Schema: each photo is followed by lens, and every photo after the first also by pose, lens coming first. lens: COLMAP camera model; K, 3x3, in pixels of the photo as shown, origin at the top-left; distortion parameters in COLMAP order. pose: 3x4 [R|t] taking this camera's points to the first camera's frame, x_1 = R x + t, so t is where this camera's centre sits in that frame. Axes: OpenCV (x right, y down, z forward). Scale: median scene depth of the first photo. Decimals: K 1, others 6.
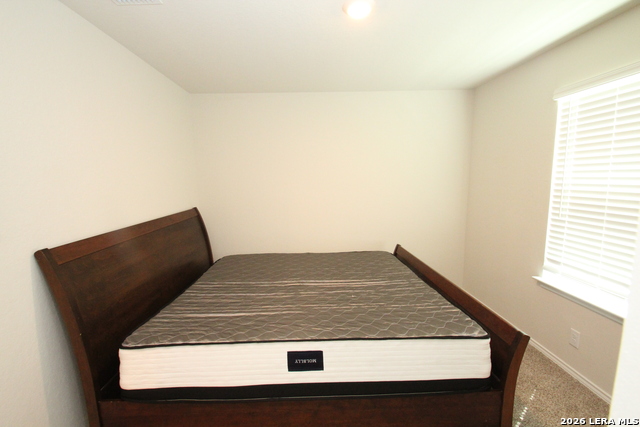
lens RADIAL K [[298.0, 0, 309.3], [0, 298.0, 221.9], [0, 0, 1]] dist [0.005485, -0.010230]
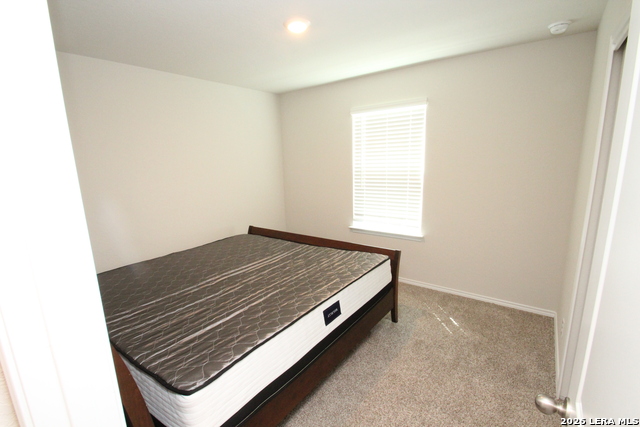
lens RADIAL K [[298.0, 0, 315.3], [0, 298.0, 217.2], [0, 0, 1]] dist [0.005485, -0.010230]
pose [[0.623172, -0.158050, 0.765948, -0.586000], [0.137558, 0.986250, 0.091592, -0.036657], [-0.769893, 0.048284, 0.636344, 0.140614]]
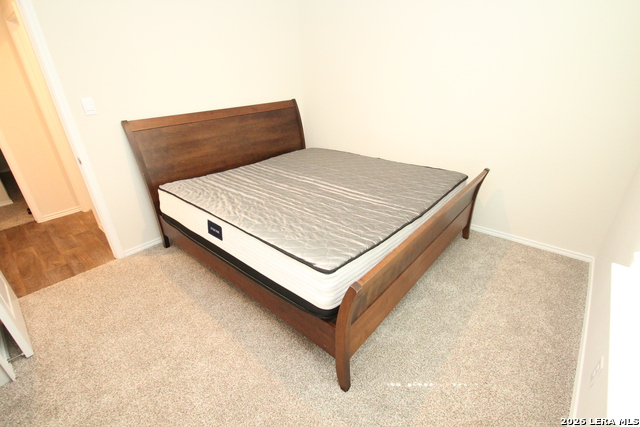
lens RADIAL K [[298.0, 0, 317.5], [0, 298.0, 216.4], [0, 0, 1]] dist [0.005485, -0.010230]
pose [[0.746088, 0.298866, -0.595006, 0.674386], [-0.086409, 0.929509, 0.358534, -0.067594], [0.660217, -0.216084, 0.719320, 0.216326]]
